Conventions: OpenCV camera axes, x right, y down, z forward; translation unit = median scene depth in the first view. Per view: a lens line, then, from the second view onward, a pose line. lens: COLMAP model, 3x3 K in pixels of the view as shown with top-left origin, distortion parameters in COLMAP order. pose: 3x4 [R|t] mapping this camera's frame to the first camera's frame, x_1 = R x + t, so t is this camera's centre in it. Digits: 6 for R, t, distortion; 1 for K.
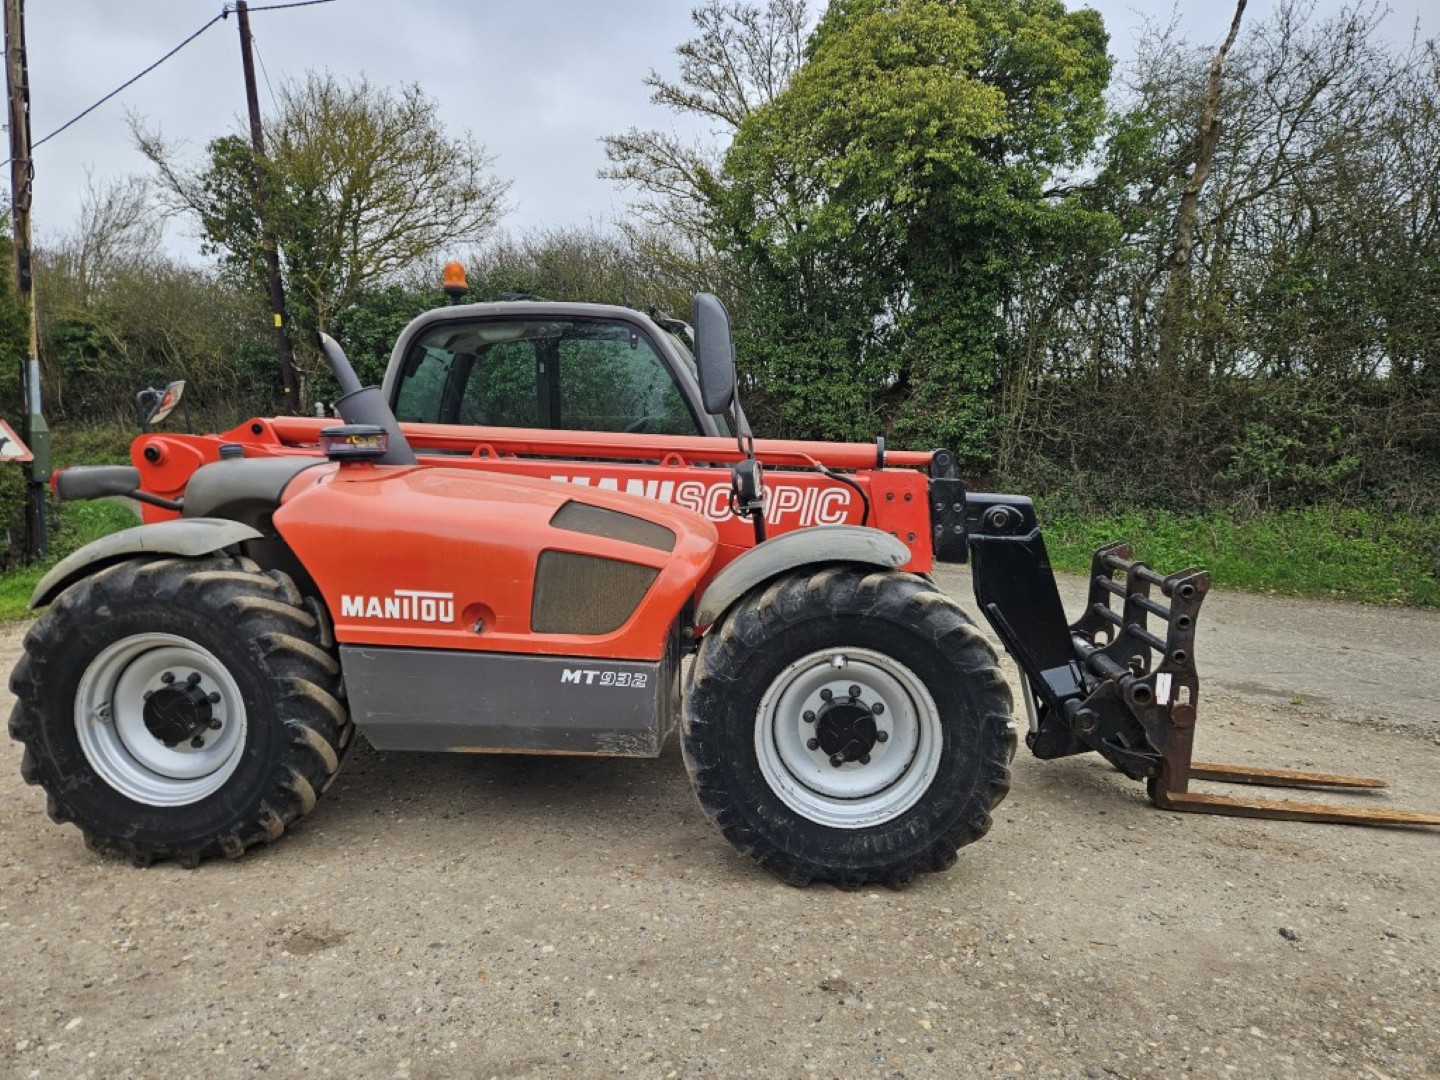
lens RADIAL K [[943.2, 0, 722.8], [0, 943.2, 535.3], [0, 0, 1]] dist [0.060935, -0.040530]
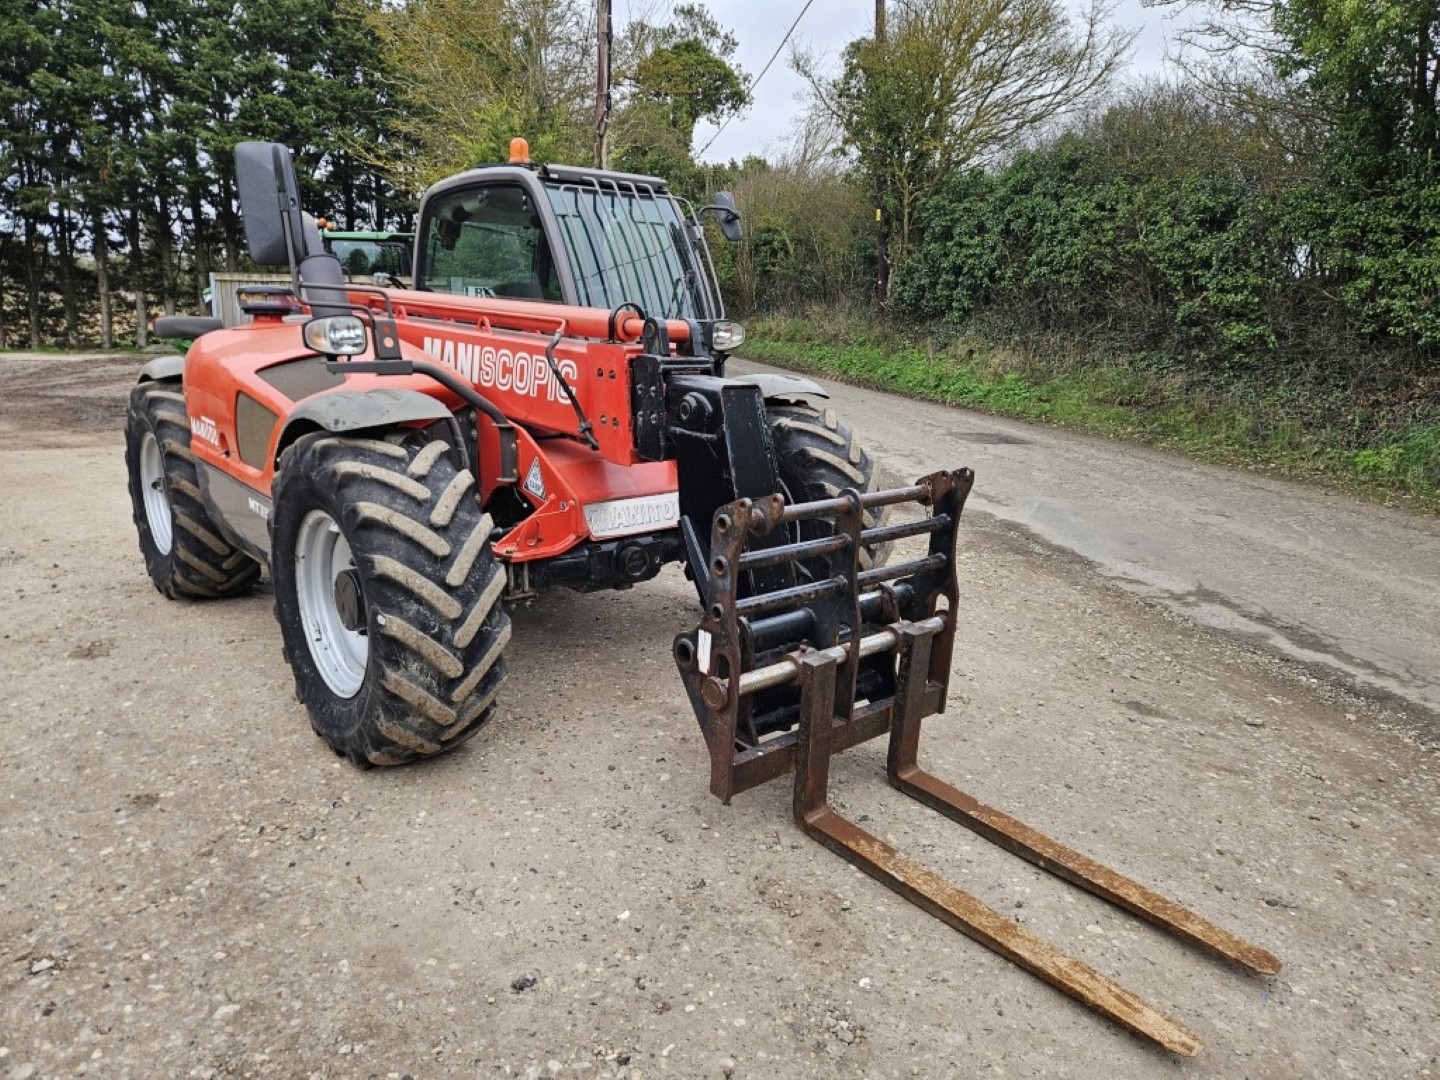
lens RADIAL K [[943.2, 0, 718.7], [0, 943.2, 534.5], [0, 0, 1]] dist [0.060935, -0.040530]
pose [[0.725998, 0.166821, -0.667156, 0.835433], [-0.097284, 0.985289, 0.140506, -0.026715], [0.680781, -0.037104, 0.731547, 0.434260]]
